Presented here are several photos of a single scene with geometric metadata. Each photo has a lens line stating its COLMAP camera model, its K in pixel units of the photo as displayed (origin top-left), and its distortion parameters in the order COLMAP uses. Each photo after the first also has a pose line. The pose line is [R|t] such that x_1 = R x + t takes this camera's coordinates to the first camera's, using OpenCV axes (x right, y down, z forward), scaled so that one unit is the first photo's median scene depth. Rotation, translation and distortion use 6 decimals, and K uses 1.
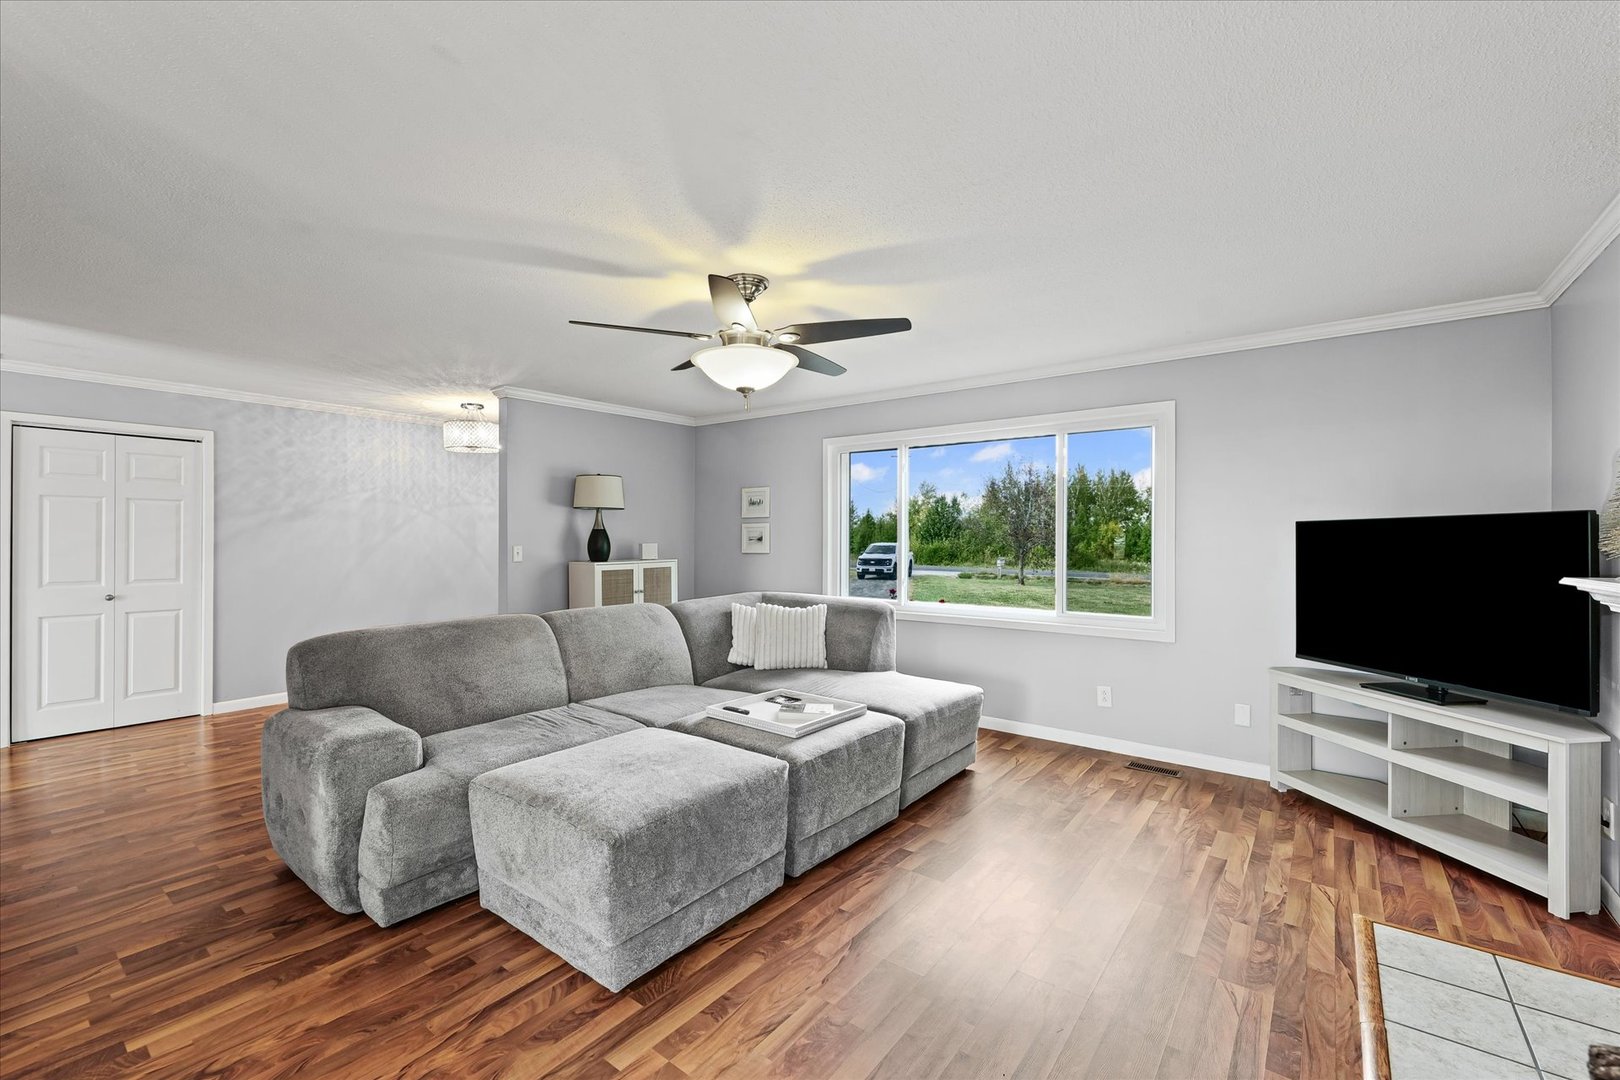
lens RADIAL K [[672.6, 0, 806.3], [0, 672.6, 544.2], [0, 0, 1]] dist [0.003209, 0.000114]
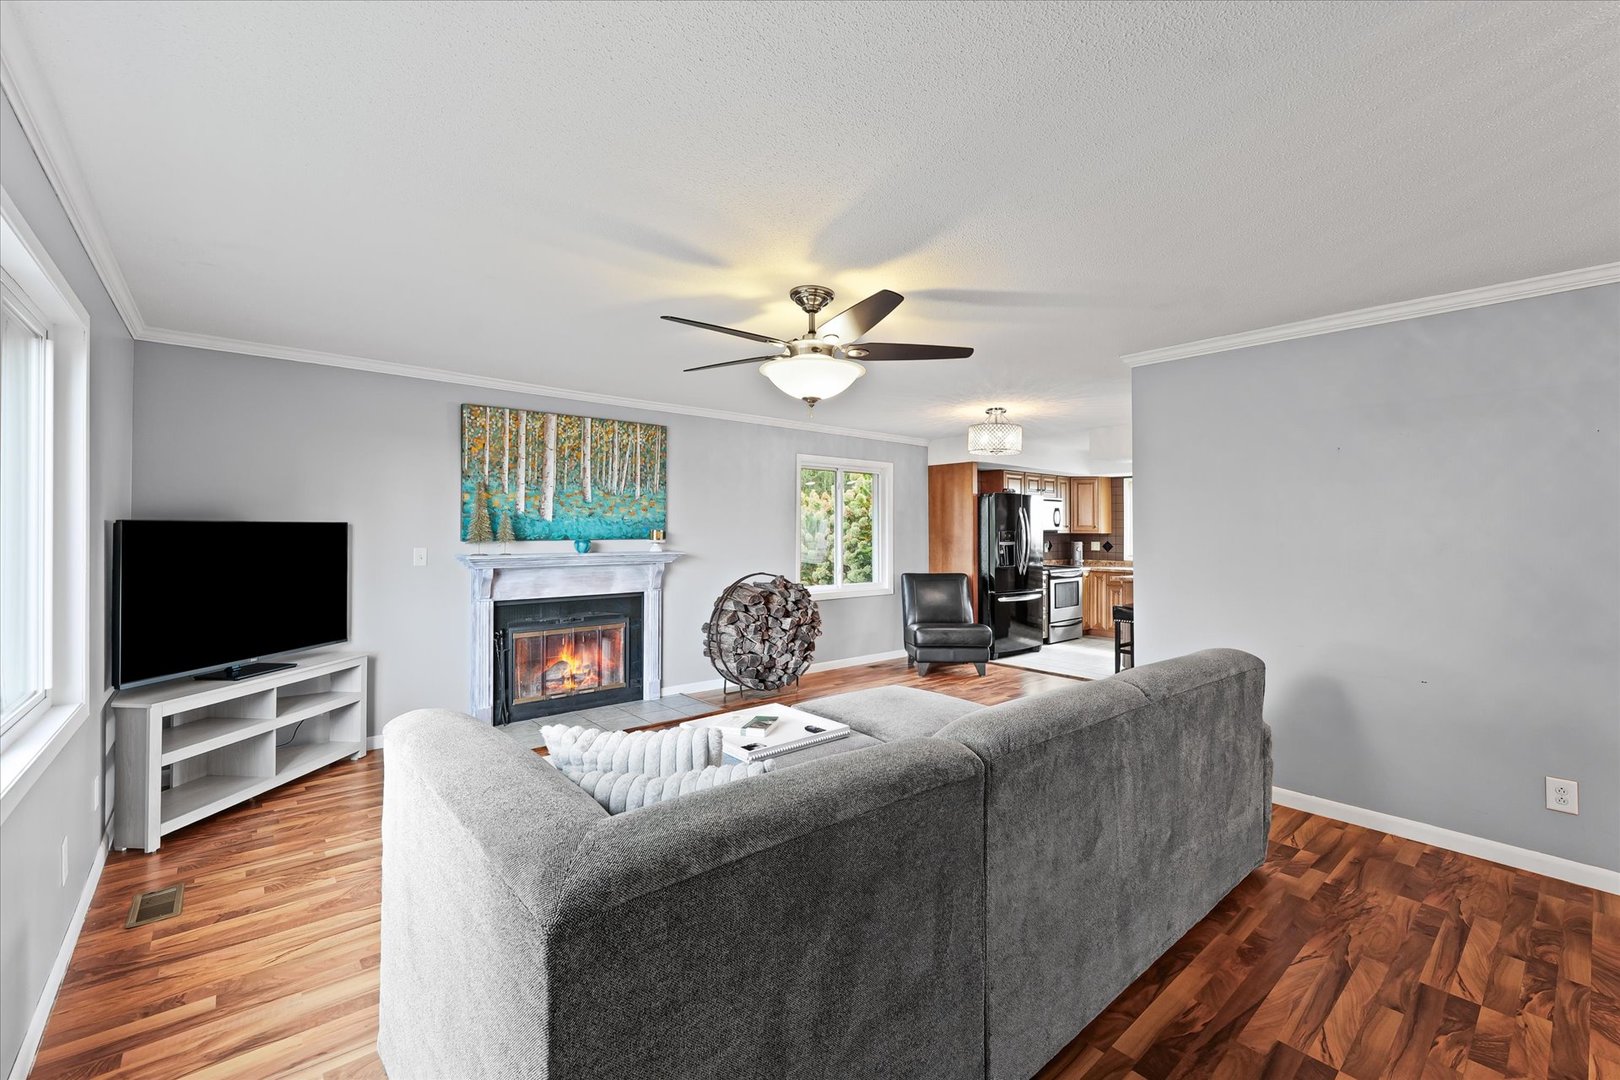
lens RADIAL K [[672.6, 0, 812.6], [0, 672.6, 527.7], [0, 0, 1]] dist [0.003209, 0.000114]
pose [[-0.979113, -0.006525, 0.203213, -0.254865], [-0.006138, 0.999978, 0.002537, -0.034203], [-0.203225, 0.001236, -0.979131, 1.714221]]
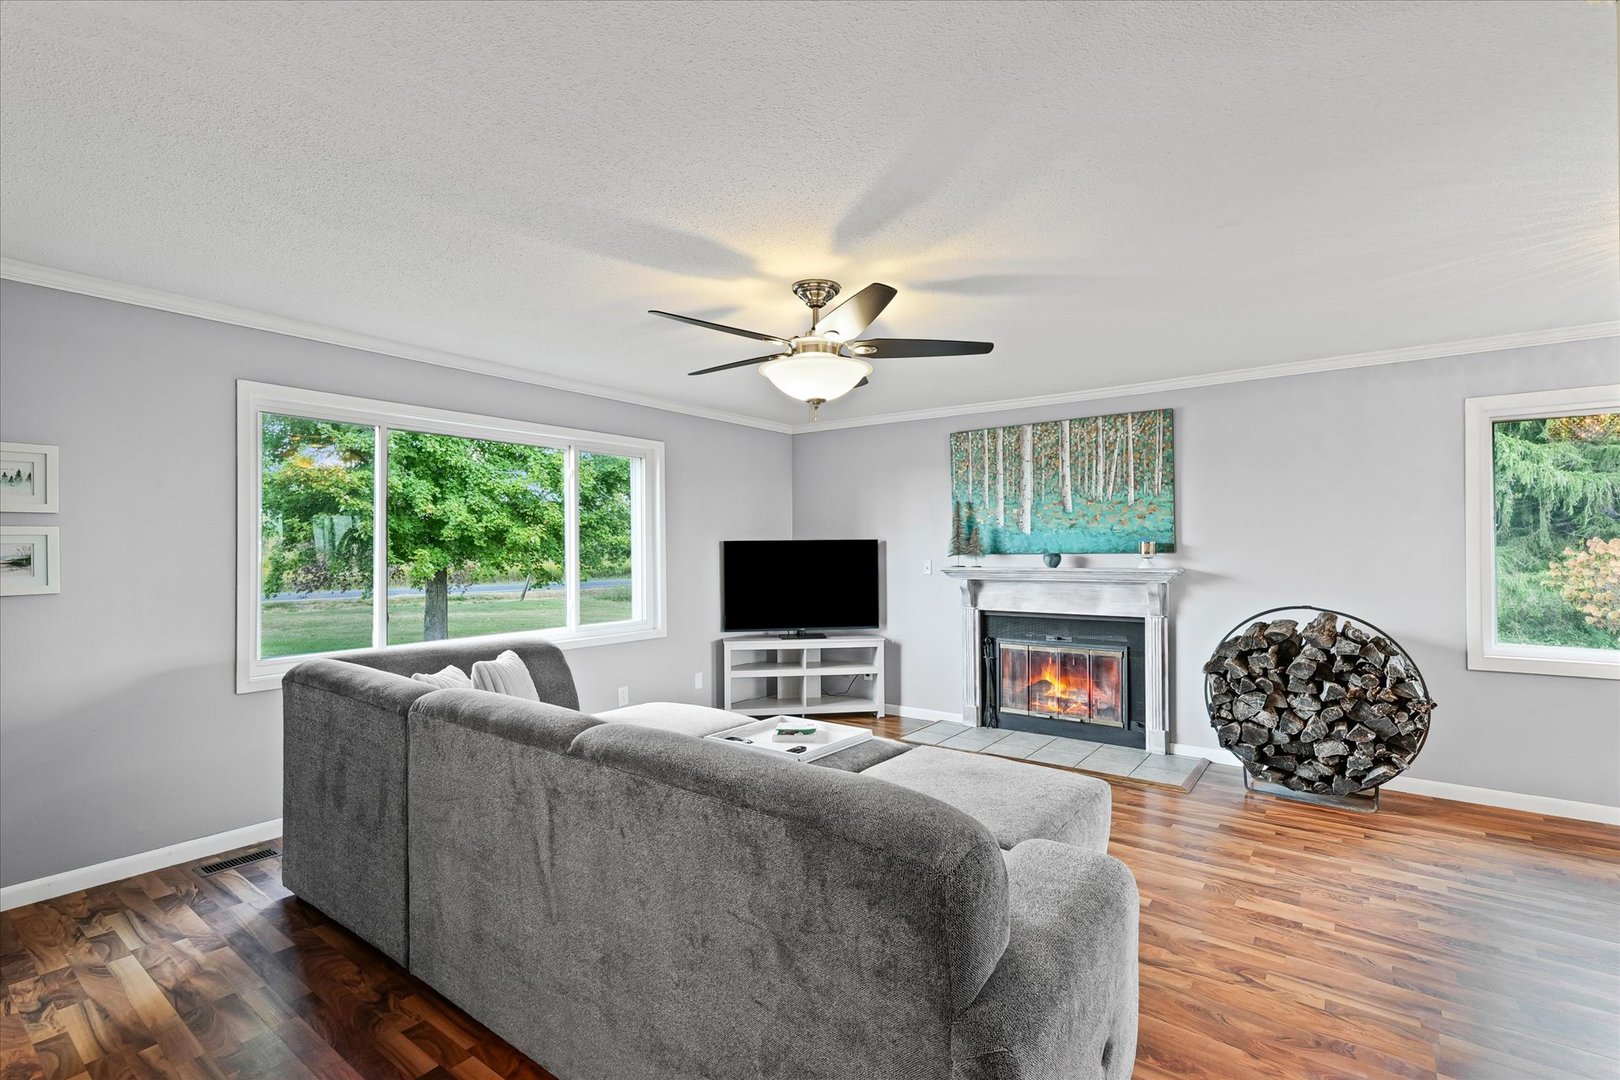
lens RADIAL K [[735.4, 0, 811.2], [0, 735.4, 540.8], [0, 0, 1]] dist [-0.002976, -0.000146]
pose [[-0.016368, 0.006930, 0.999842, -0.963462], [0.011428, 0.999912, -0.006744, -0.022106], [-0.999801, 0.011316, -0.016446, 0.884505]]
